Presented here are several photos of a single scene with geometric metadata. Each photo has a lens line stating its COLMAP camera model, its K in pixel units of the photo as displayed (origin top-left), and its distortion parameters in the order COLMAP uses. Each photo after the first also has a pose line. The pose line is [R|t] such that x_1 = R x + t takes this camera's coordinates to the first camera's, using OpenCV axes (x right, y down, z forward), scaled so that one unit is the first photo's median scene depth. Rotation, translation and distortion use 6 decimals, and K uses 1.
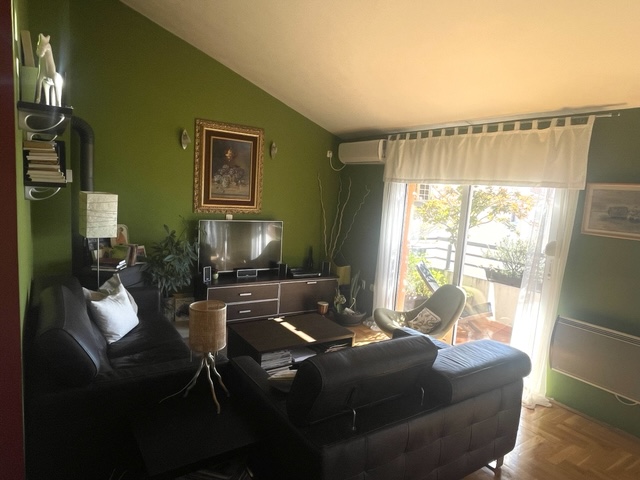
lens RADIAL K [[410.8, 0, 315.9], [0, 410.8, 242.4], [0, 0, 1]] dist [0.023264, -0.001938]
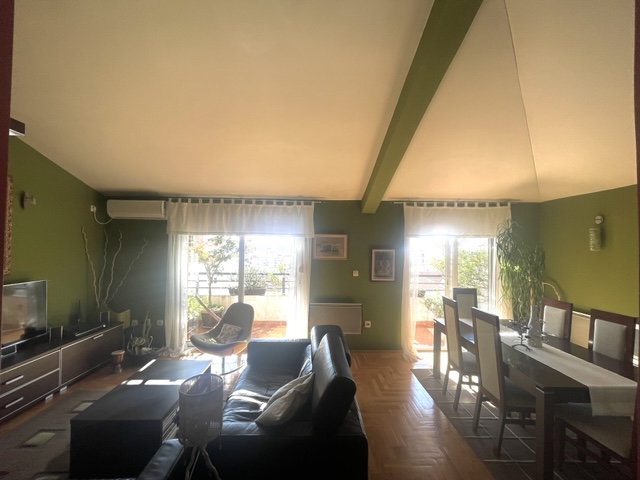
lens RADIAL K [[253.3, 0, 315.1], [0, 253.3, 241.1], [0, 0, 1]] dist [0.002678, 0.000385]
pose [[0.538046, -0.038339, 0.842043, -0.256805], [0.129717, 0.990831, -0.037773, -0.041895], [-0.832874, 0.129551, 0.538086, 0.229405]]
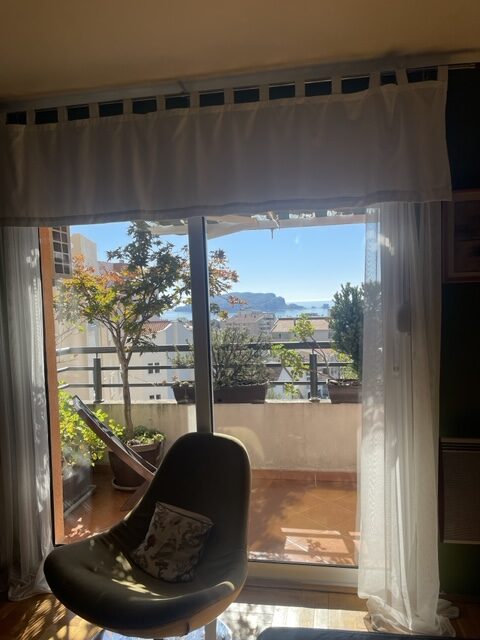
lens RADIAL K [[478.0, 0, 242.8], [0, 478.0, 322.8], [0, 0, 1]] dist [0.020702, -0.002110]
pose [[0.684967, -0.120160, 0.718597, -0.010374], [0.172822, 0.984953, -0.000034, -0.010753], [-0.707780, 0.124213, 0.695427, 0.521692]]
